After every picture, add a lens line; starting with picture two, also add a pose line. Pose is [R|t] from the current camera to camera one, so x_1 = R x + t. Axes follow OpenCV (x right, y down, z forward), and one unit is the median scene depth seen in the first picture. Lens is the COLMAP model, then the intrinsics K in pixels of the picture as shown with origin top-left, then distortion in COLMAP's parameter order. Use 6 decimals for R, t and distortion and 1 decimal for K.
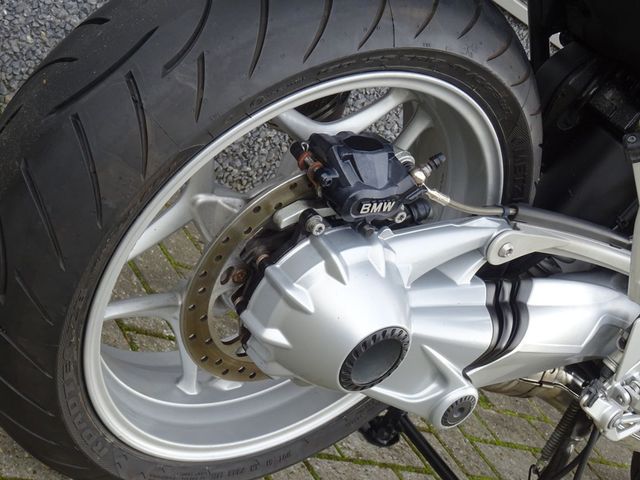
lens RADIAL K [[1175.7, 0, 320.0], [0, 1175.7, 240.0], [0, 0, 1]] dist [-0.019990, -0.027765]
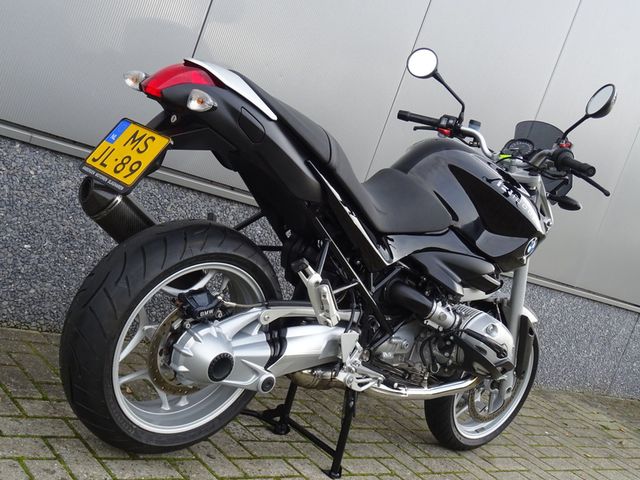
lens RADIAL K [[842.8, 0, 320.0], [0, 842.8, 240.0], [0, 0, 1]] dist [-0.017015, -0.009216]
pose [[0.963582, -0.265338, 0.033258, 0.274898], [0.266926, 0.946853, -0.179500, 0.228468], [0.016138, 0.181840, 0.983196, -0.938587]]
